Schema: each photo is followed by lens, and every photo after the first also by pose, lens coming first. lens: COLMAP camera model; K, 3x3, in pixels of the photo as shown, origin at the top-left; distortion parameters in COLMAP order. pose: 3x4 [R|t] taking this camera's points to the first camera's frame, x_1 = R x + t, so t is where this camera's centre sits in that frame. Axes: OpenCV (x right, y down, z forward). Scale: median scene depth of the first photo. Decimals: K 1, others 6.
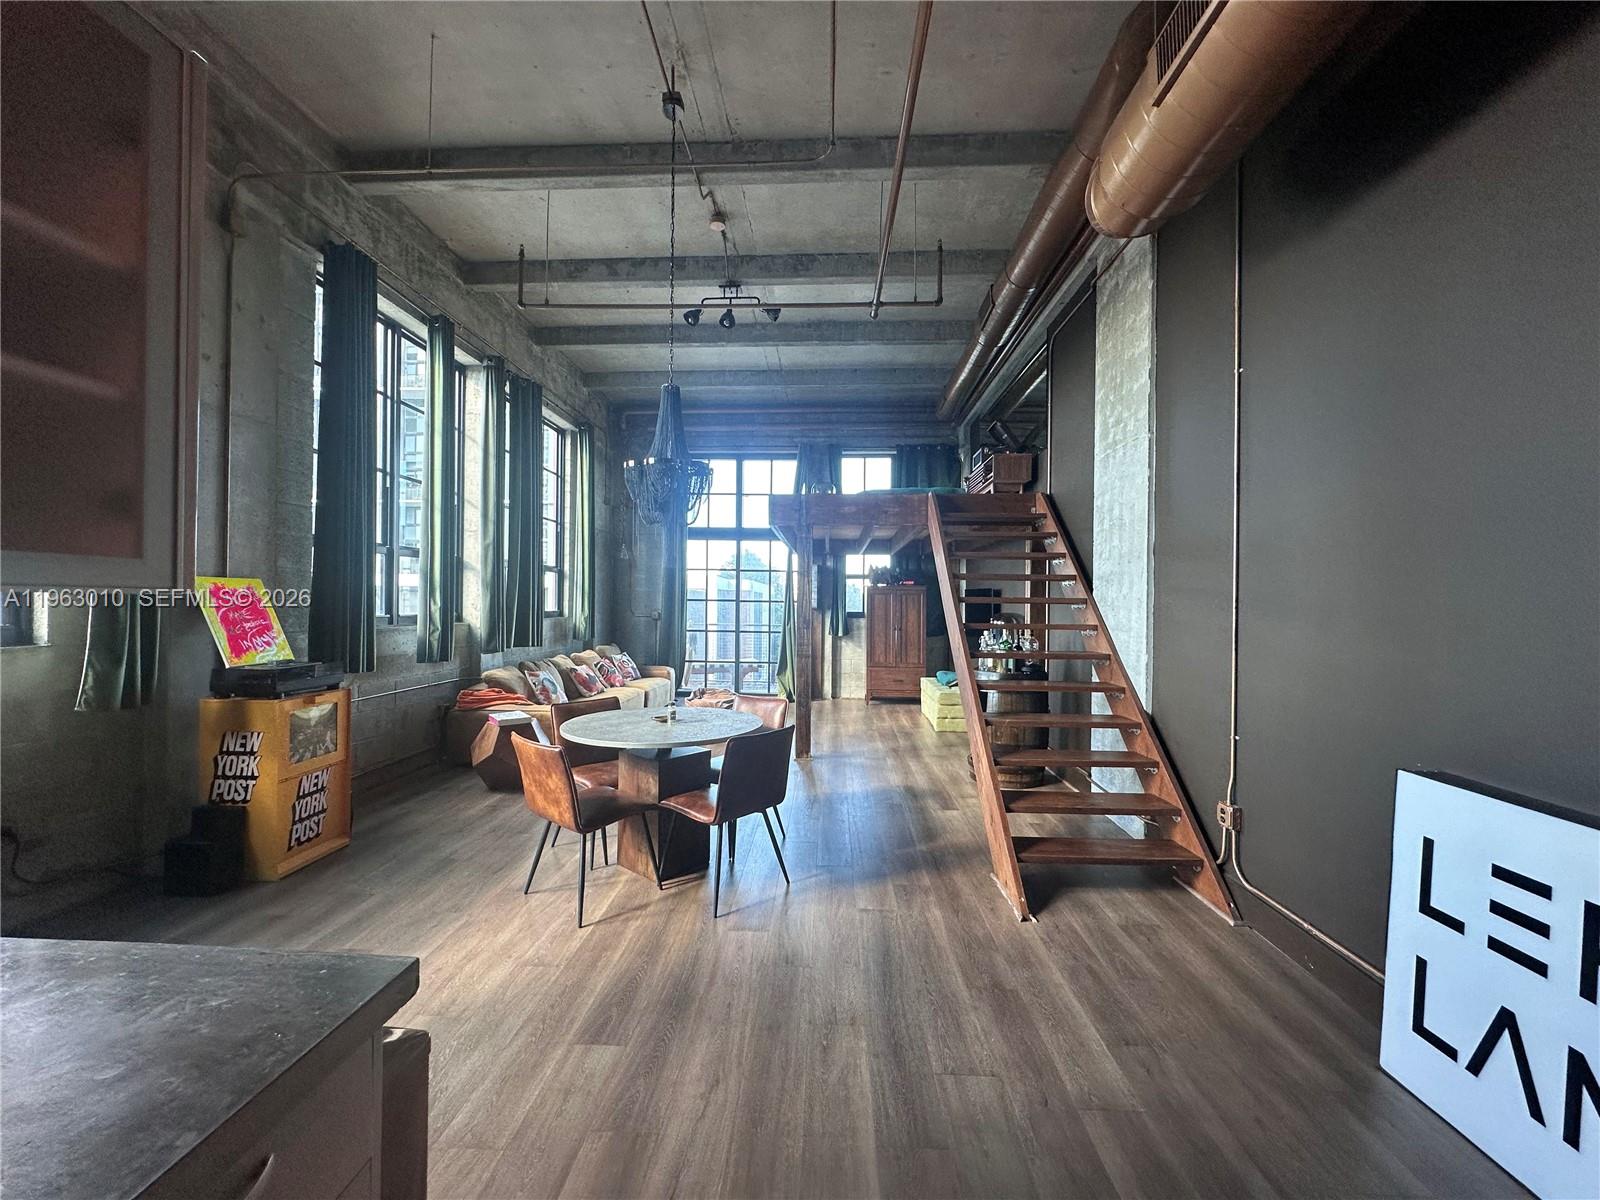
lens RADIAL K [[642.1, 0, 800.3], [0, 642.1, 593.9], [0, 0, 1]] dist [-0.000418, 0.000020]
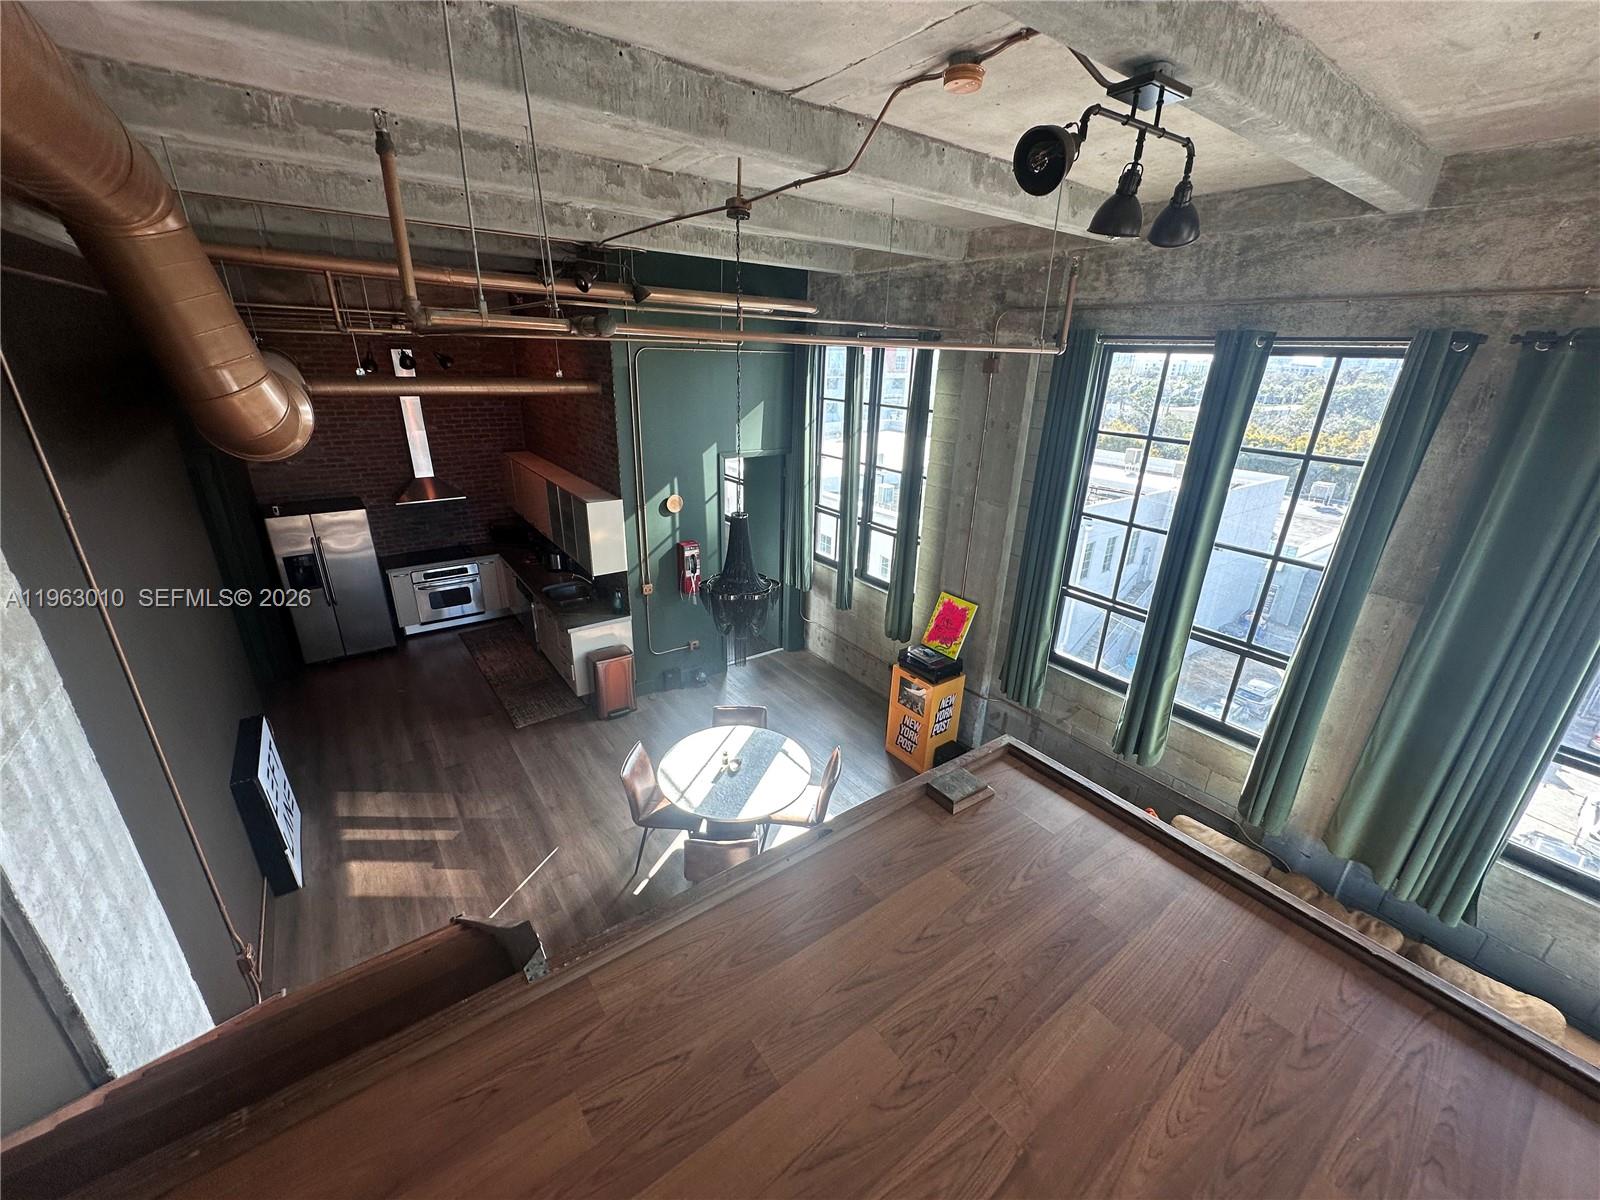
lens RADIAL K [[642.1, 0, 803.1], [0, 642.1, 602.3], [0, 0, 1]] dist [-0.000418, 0.000020]
pose [[-0.777613, 0.196211, -0.597344, 0.392396], [-0.033030, 0.936000, 0.350448, -0.570831], [0.627875, 0.292243, -0.721365, 1.915707]]
